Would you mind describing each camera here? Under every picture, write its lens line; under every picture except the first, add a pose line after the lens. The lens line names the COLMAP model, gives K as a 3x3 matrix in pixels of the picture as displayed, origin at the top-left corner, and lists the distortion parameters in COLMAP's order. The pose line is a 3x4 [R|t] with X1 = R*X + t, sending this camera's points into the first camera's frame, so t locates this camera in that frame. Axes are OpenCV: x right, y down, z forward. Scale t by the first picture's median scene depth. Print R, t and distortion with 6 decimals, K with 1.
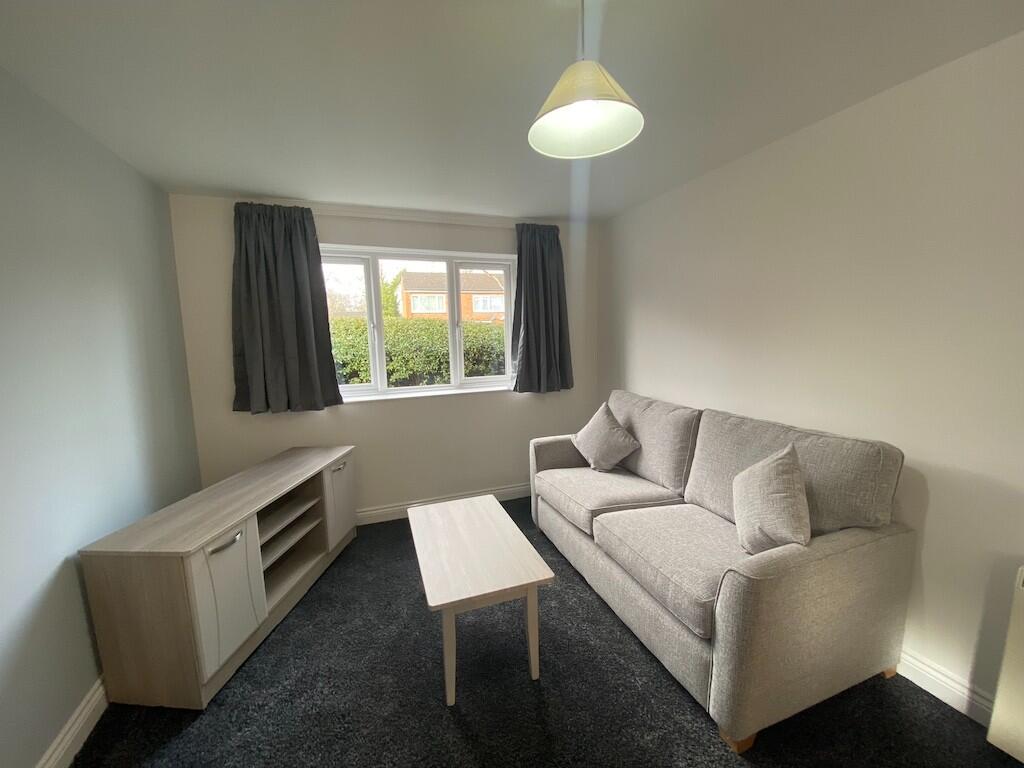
lens RADIAL K [[407.4, 0, 515.7], [0, 407.4, 381.3], [0, 0, 1]] dist [-0.000341, -0.000367]
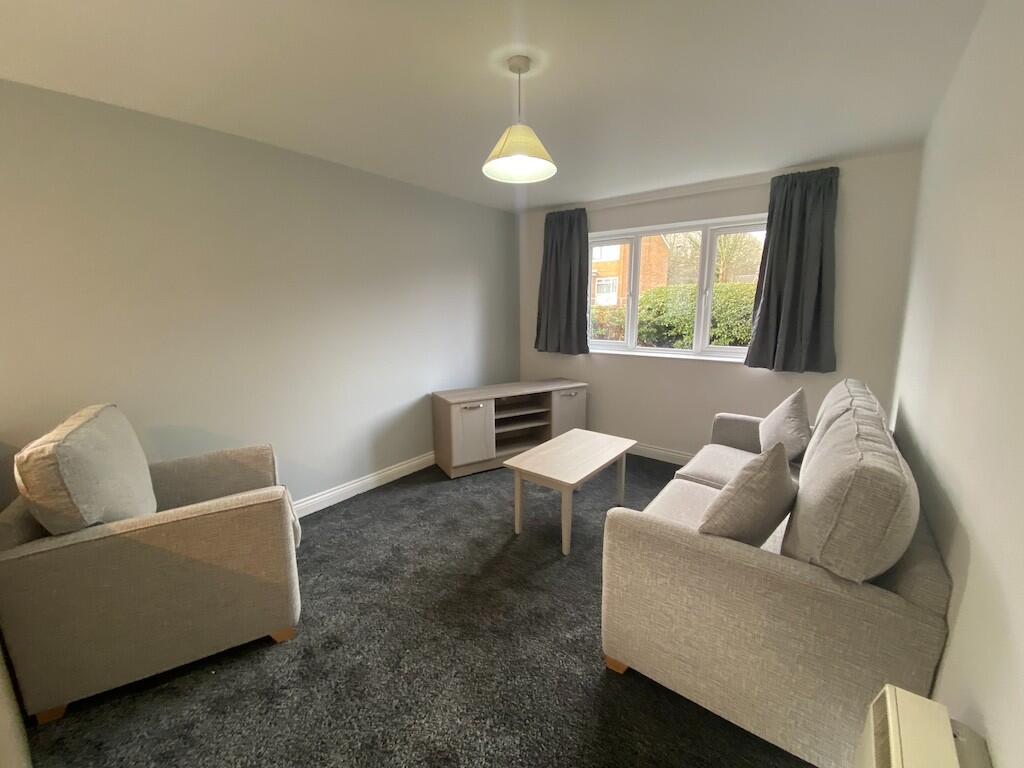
lens RADIAL K [[407.4, 0, 507.7], [0, 407.4, 376.6], [0, 0, 1]] dist [-0.000341, -0.000367]
pose [[0.537846, 0.166230, -0.826492, 0.497571], [-0.103767, 0.985966, 0.130778, -0.014390], [0.836633, 0.015424, 0.547547, 0.035163]]
